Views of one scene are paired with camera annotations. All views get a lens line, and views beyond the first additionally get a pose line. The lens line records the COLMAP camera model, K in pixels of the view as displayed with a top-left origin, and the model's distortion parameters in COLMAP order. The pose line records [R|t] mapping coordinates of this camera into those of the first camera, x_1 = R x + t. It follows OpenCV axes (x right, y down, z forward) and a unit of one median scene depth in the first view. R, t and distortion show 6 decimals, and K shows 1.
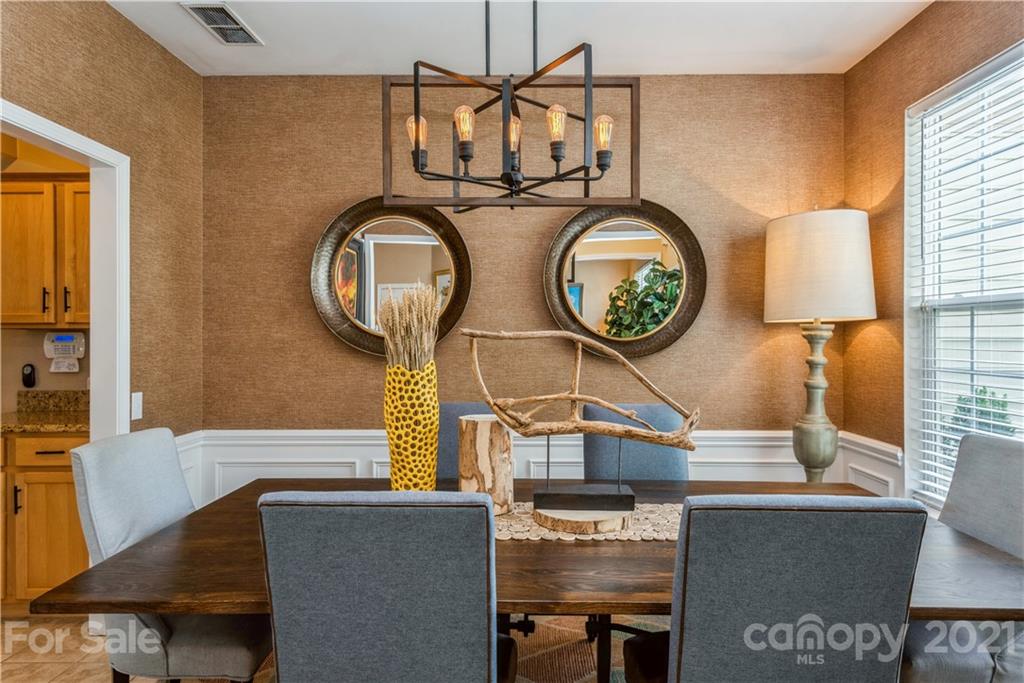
lens RADIAL K [[616.3, 0, 512.0], [0, 616.3, 341.5], [0, 0, 1]] dist [0.002444, 0.000156]
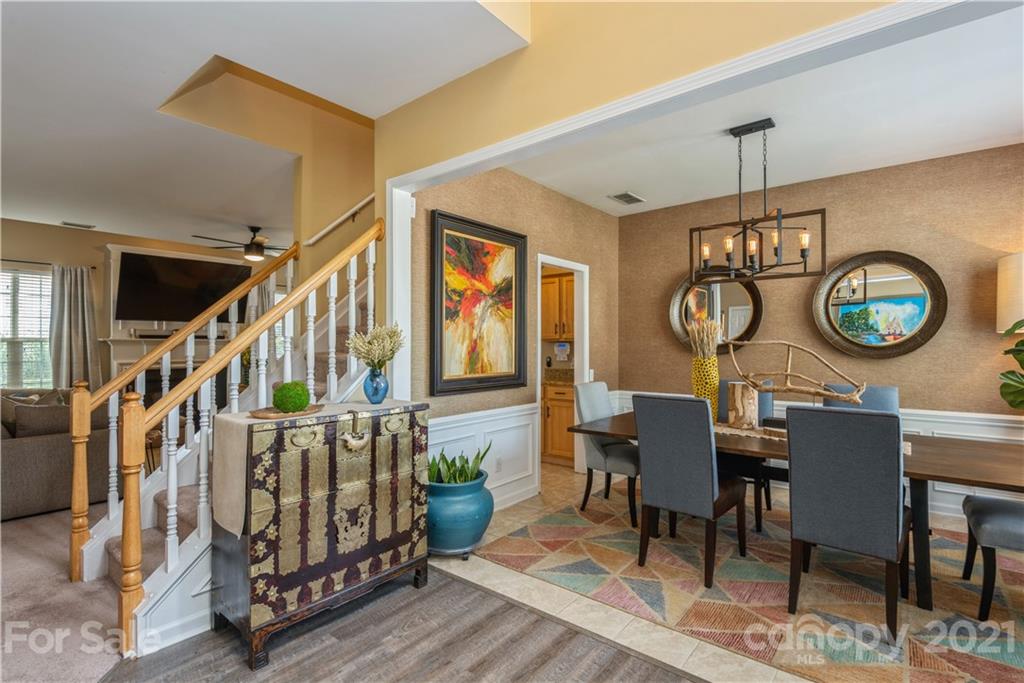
lens RADIAL K [[480.1, 0, 512.0], [0, 480.1, 341.5], [0, 0, 1]] dist [0.003806, -0.000272]
pose [[0.774031, -0.006404, -0.633115, 0.249361], [-0.003459, 0.999891, -0.014343, 0.006384], [0.633138, 0.013292, 0.773924, -0.485492]]
